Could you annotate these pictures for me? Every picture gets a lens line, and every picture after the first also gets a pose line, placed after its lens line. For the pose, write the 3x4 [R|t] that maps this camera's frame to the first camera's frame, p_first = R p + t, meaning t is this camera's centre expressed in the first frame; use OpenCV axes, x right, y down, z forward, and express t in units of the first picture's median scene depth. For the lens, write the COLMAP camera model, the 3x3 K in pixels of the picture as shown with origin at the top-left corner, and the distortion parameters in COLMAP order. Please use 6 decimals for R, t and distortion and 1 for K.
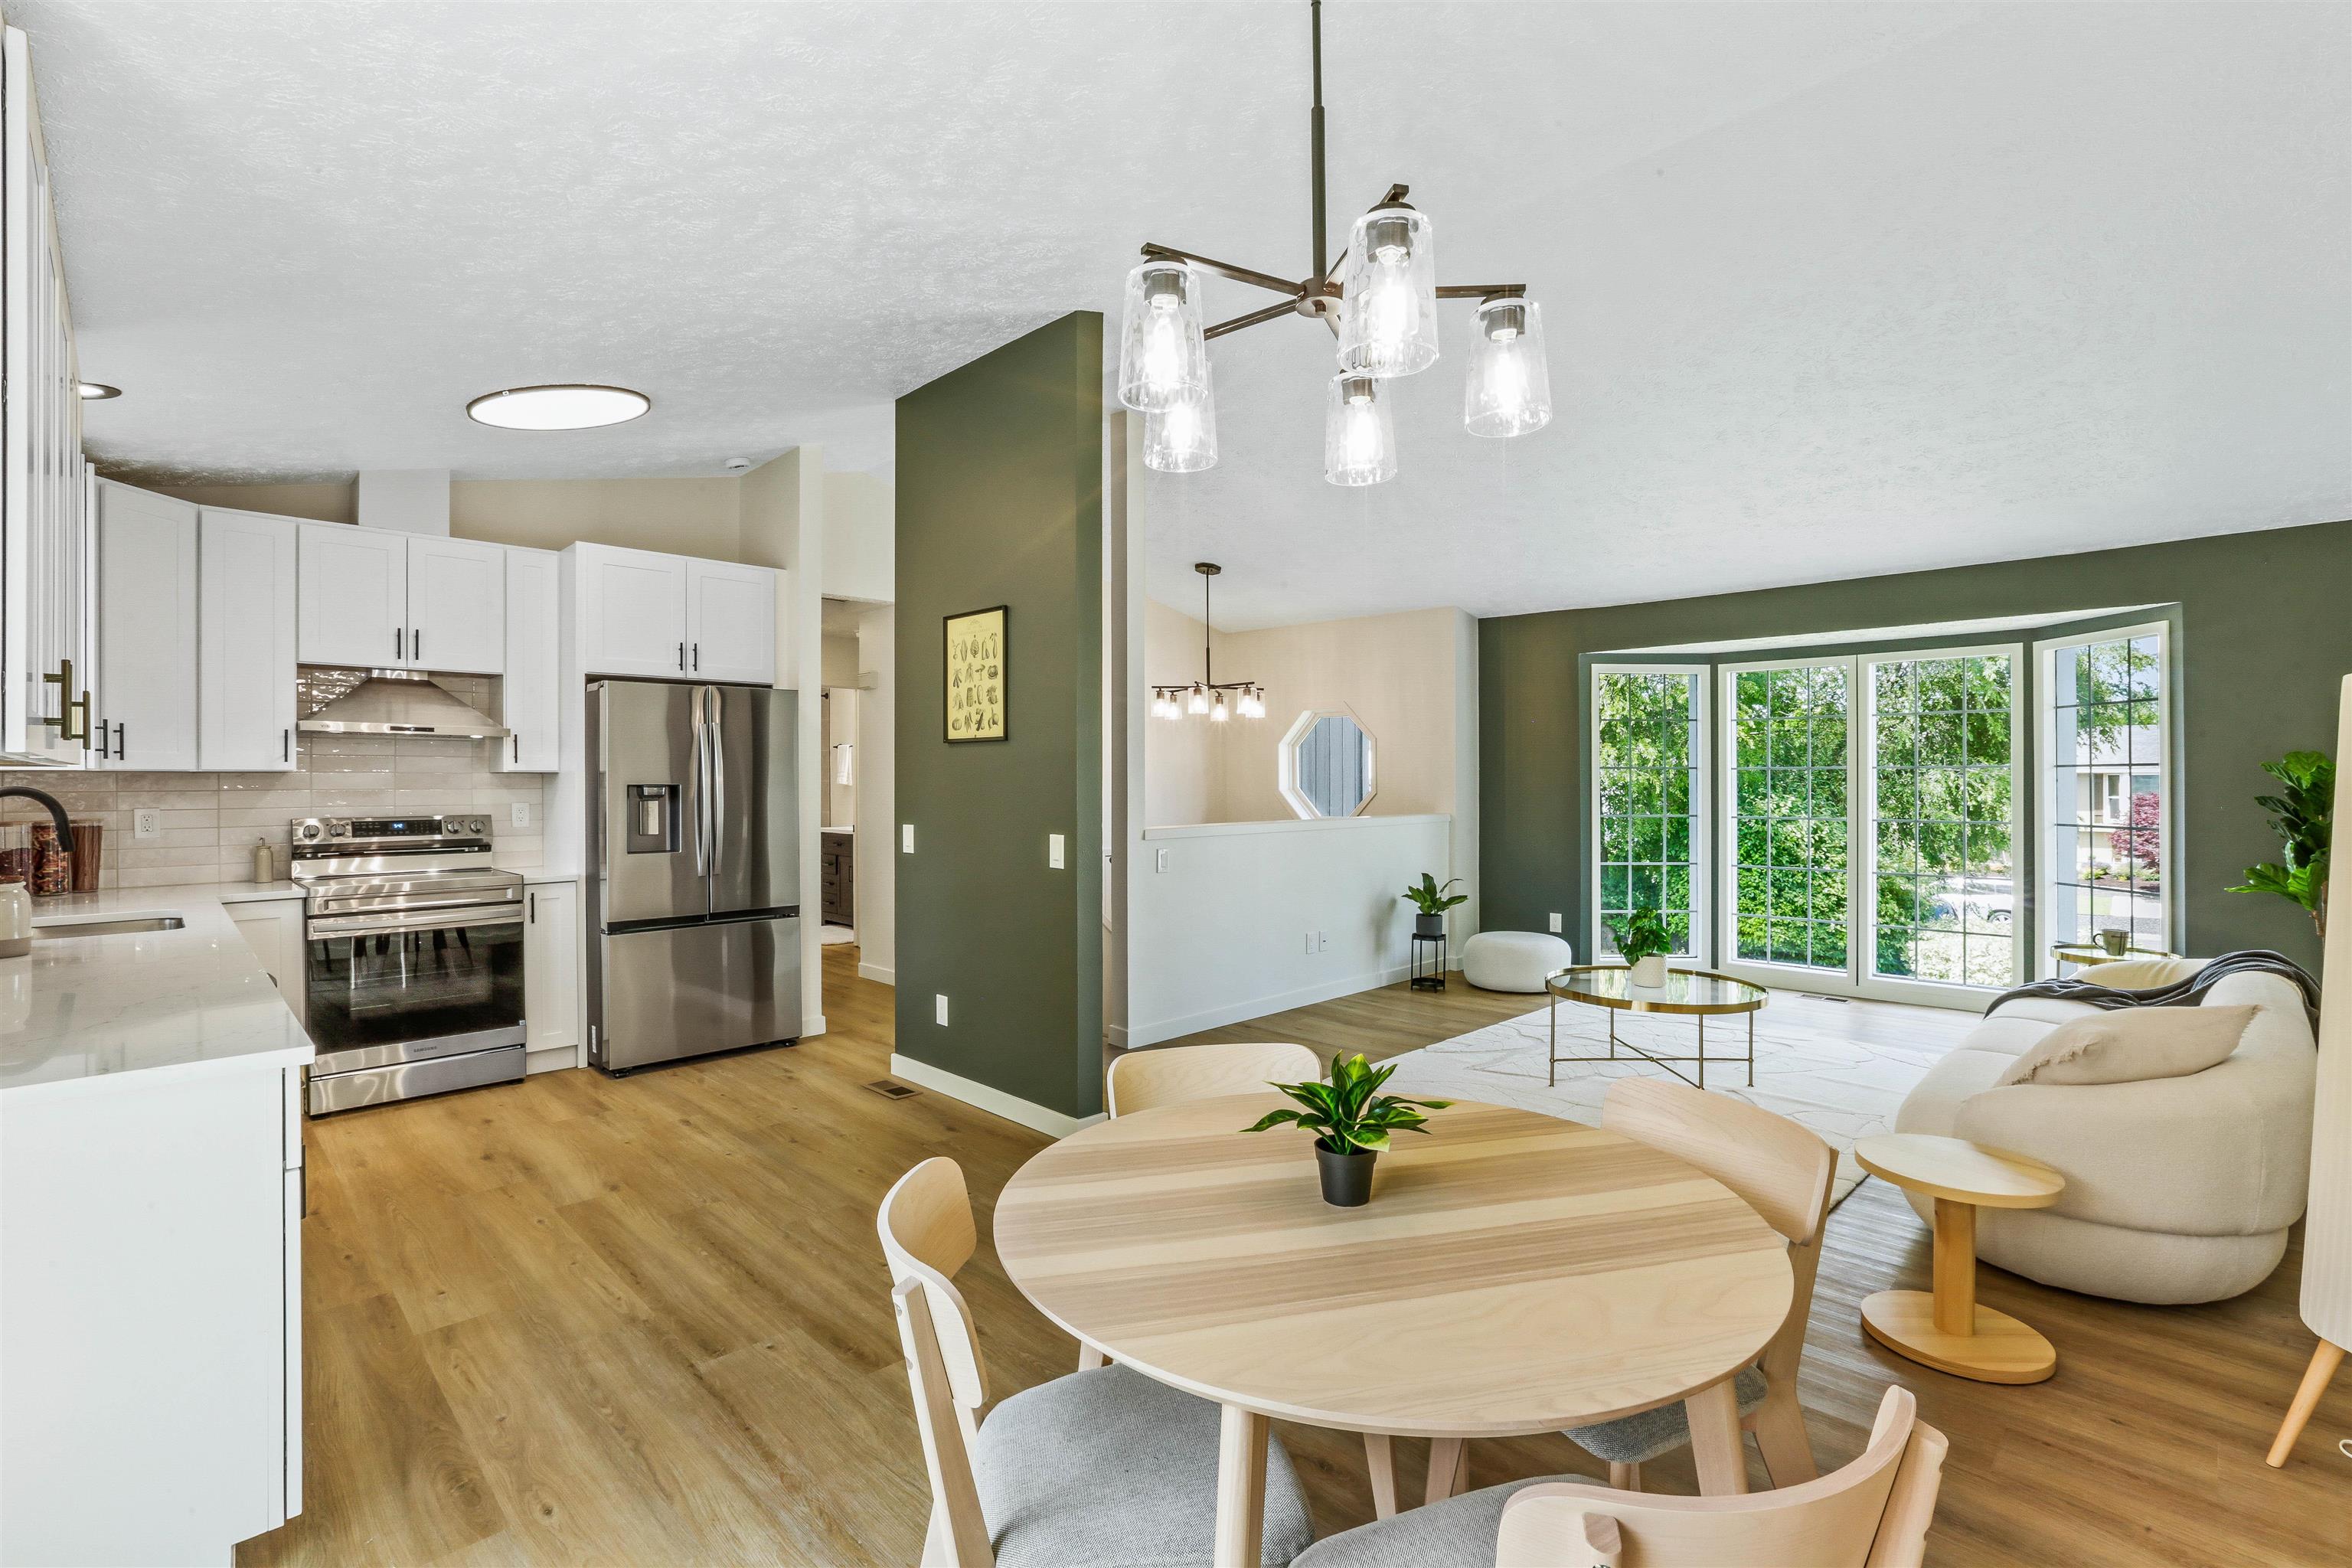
lens RADIAL K [[1077.8, 0, 1141.7], [0, 1077.8, 783.4], [0, 0, 1]] dist [-0.028137, 0.010635]
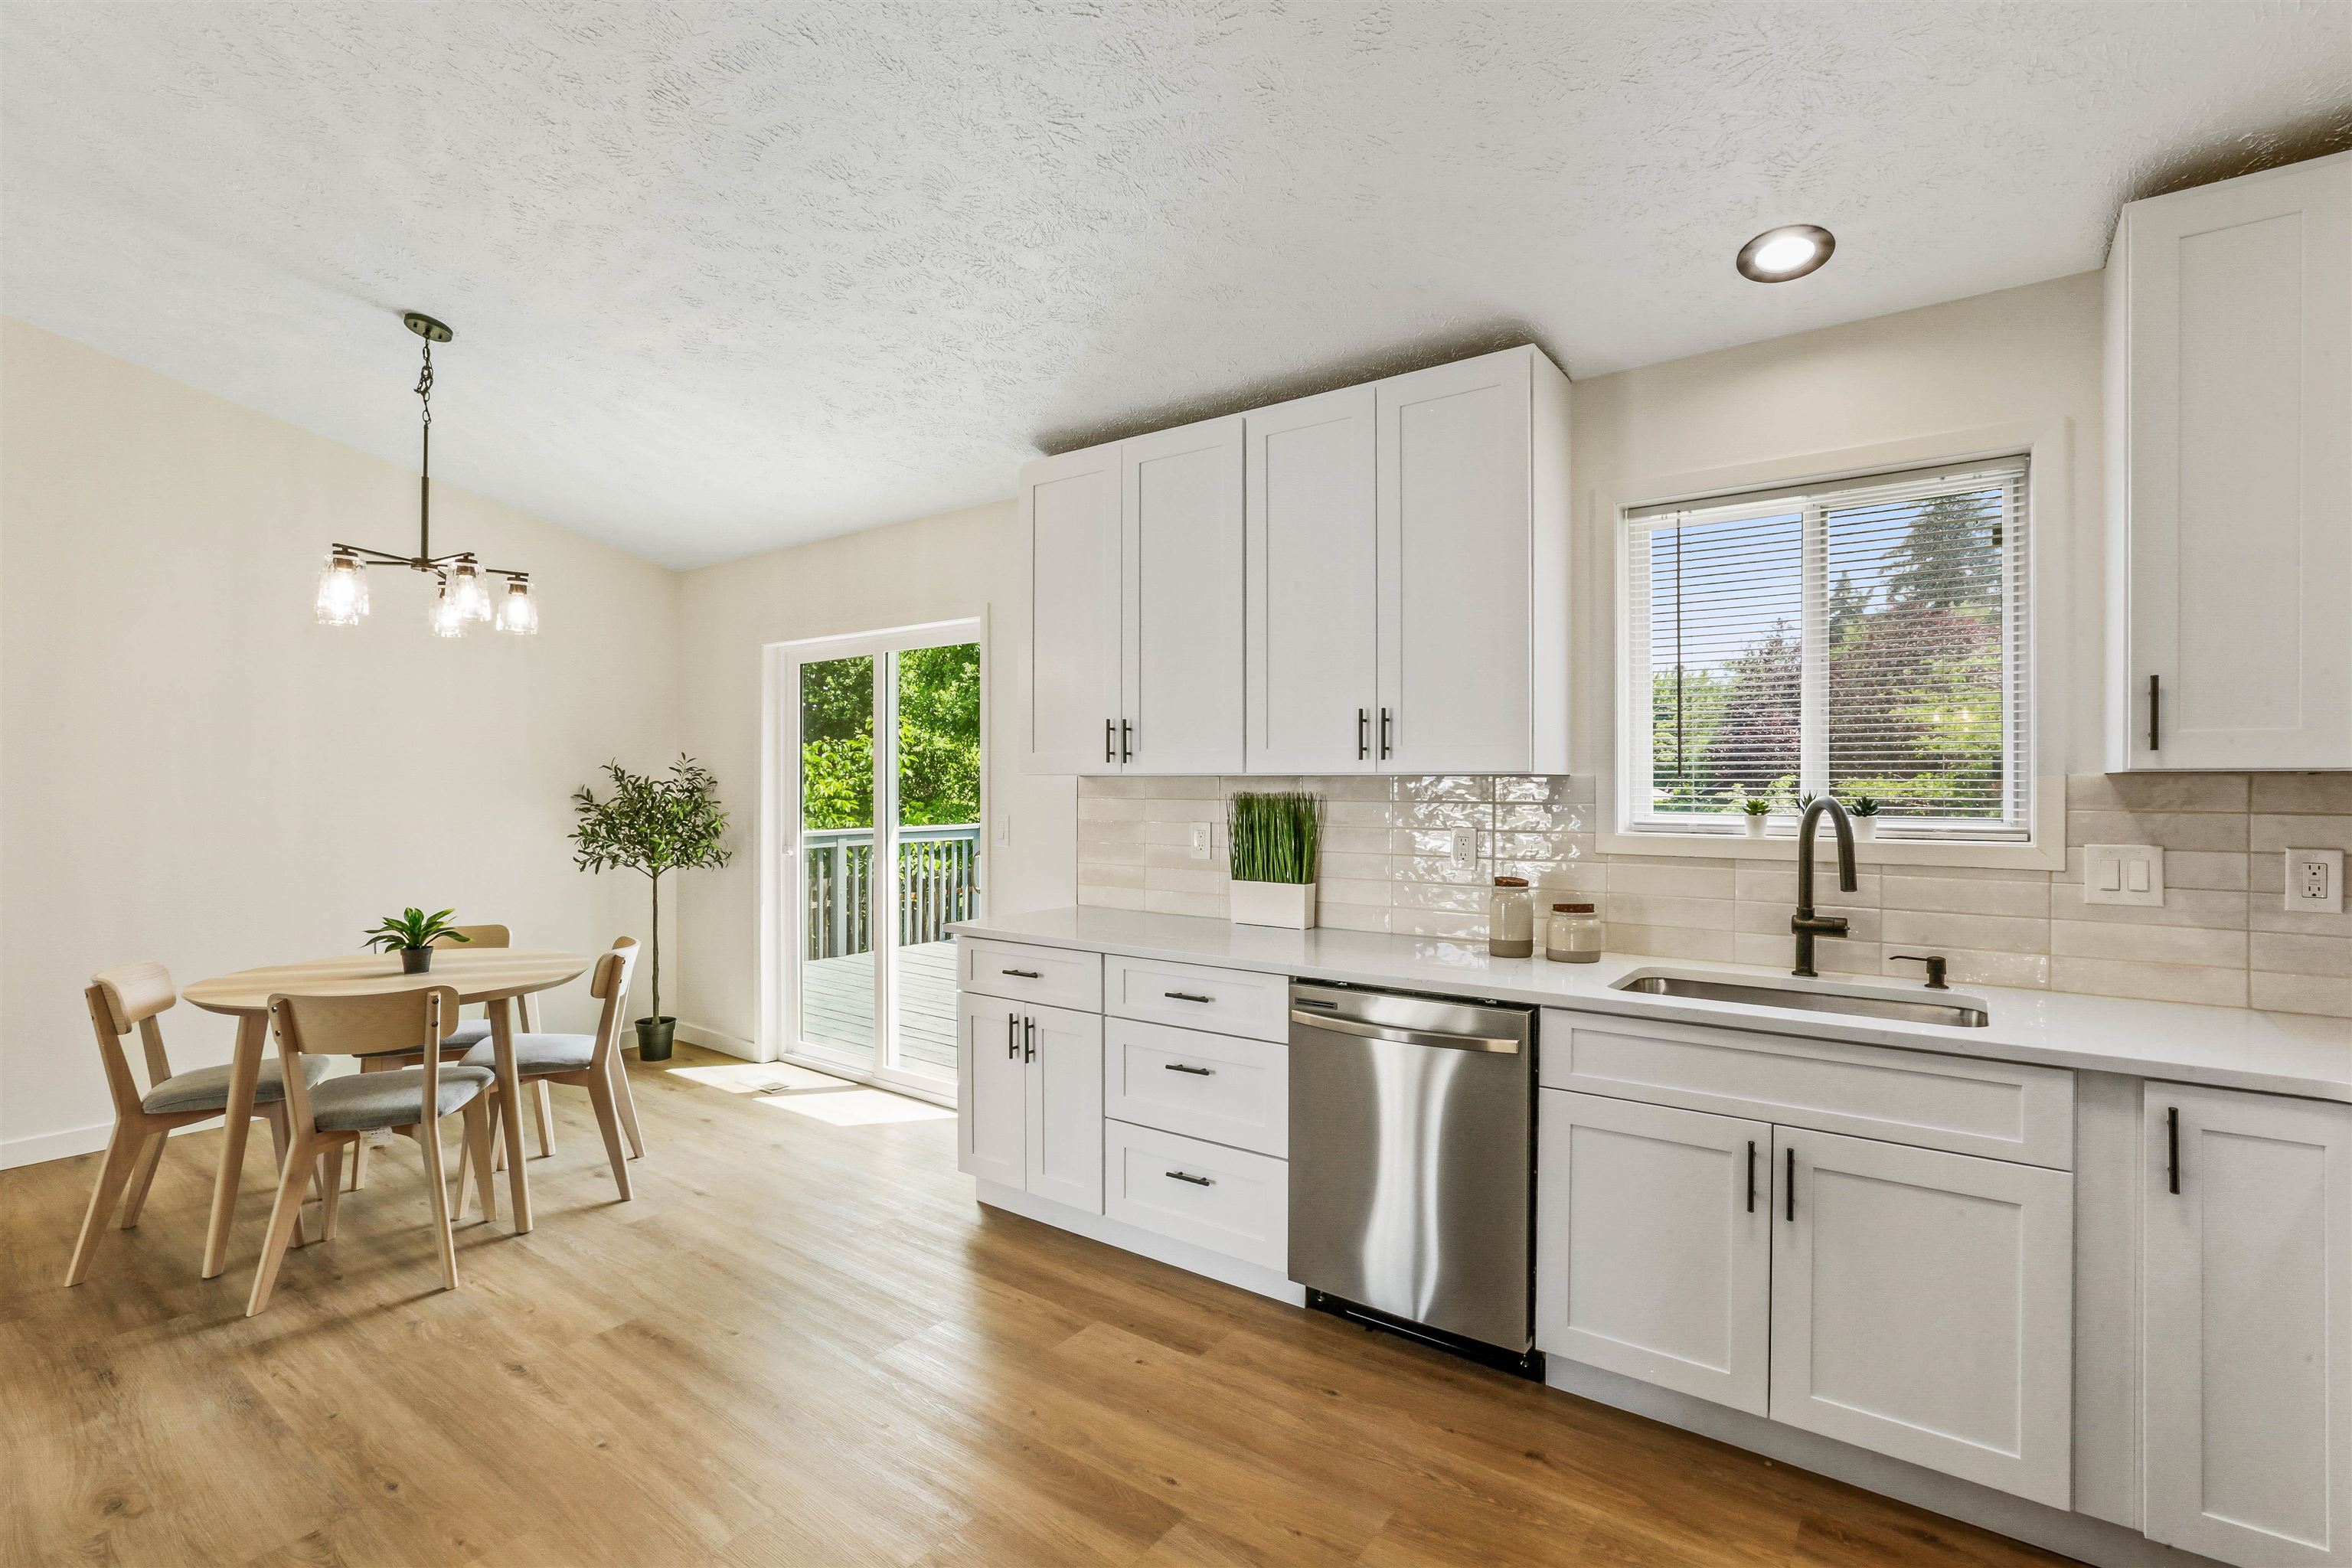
lens RADIAL K [[1077.8, 0, 1174.8], [0, 1077.8, 801.4], [0, 0, 1]] dist [-0.028137, 0.010635]
pose [[-0.983644, 0.001284, -0.180120, -0.299660], [-0.002102, 0.999825, 0.018610, -0.004516], [0.180112, 0.018684, -0.983469, 1.069495]]
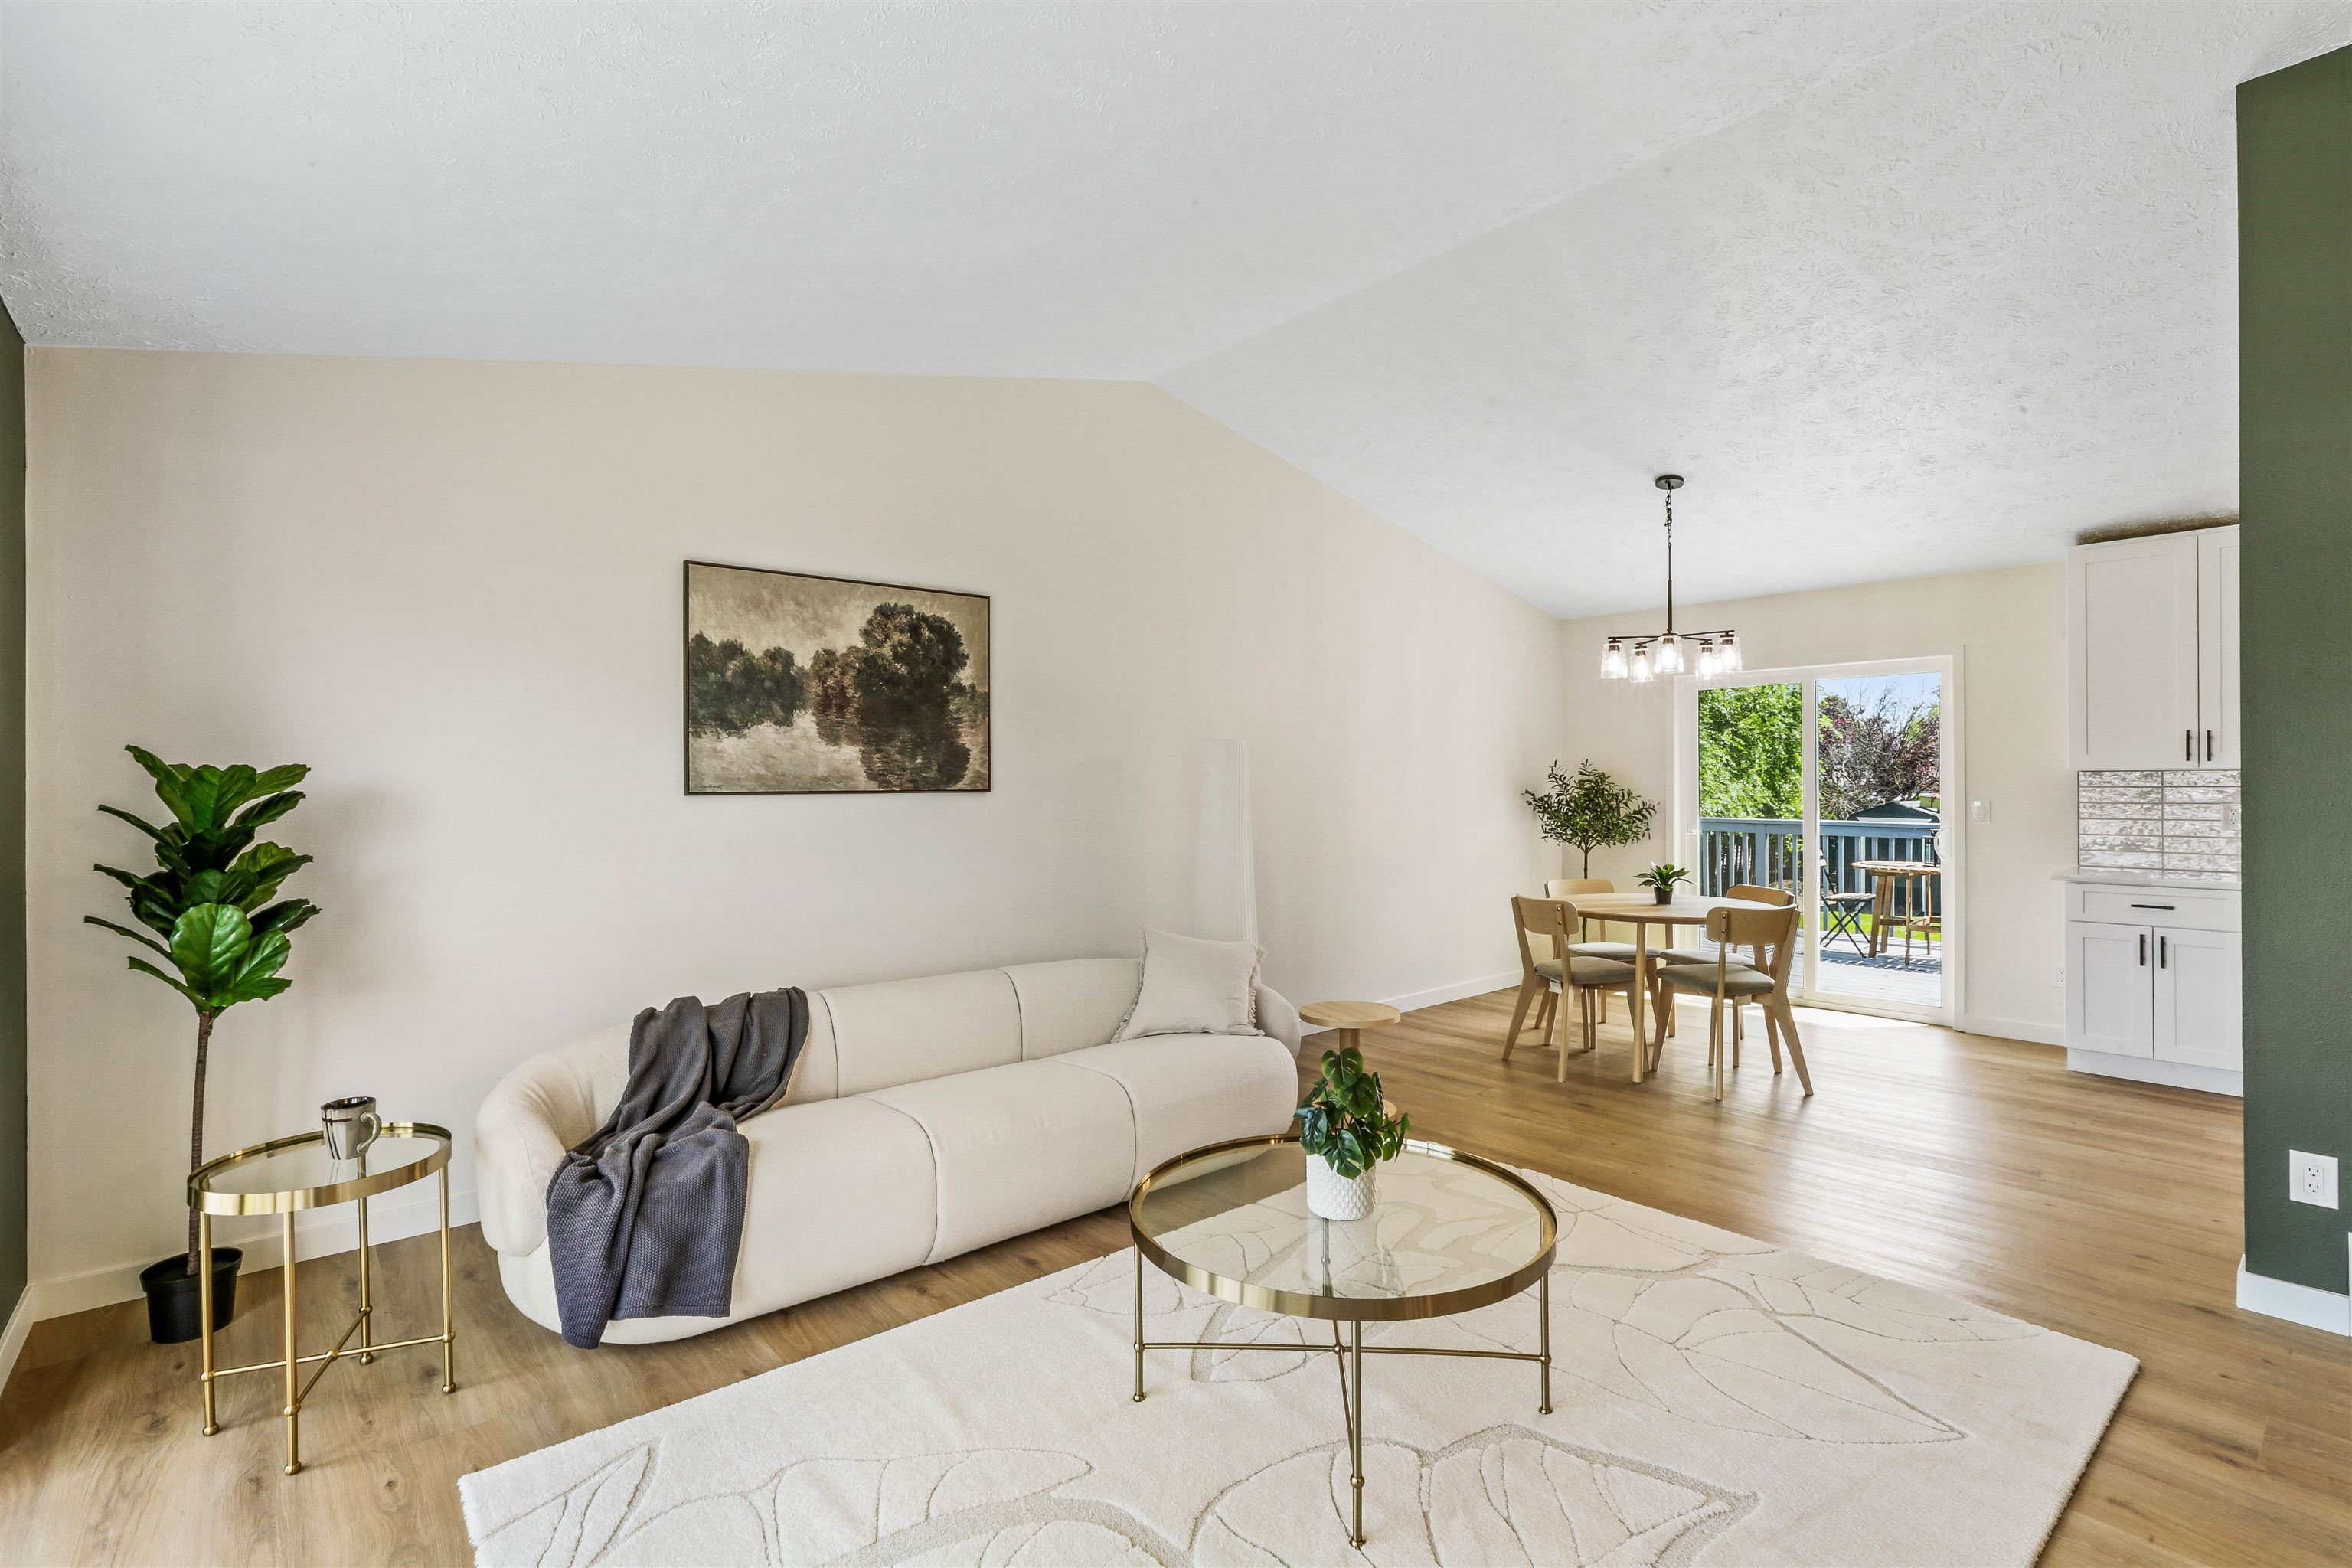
lens RADIAL K [[1077.8, 0, 1182.4], [0, 1077.8, 795.4], [0, 0, 1]] dist [-0.028137, 0.010635]
pose [[-0.998387, 0.007158, 0.056320, 0.479902], [0.007773, 0.999912, 0.010711, -0.002439], [-0.056239, 0.011132, -0.998355, 1.396990]]
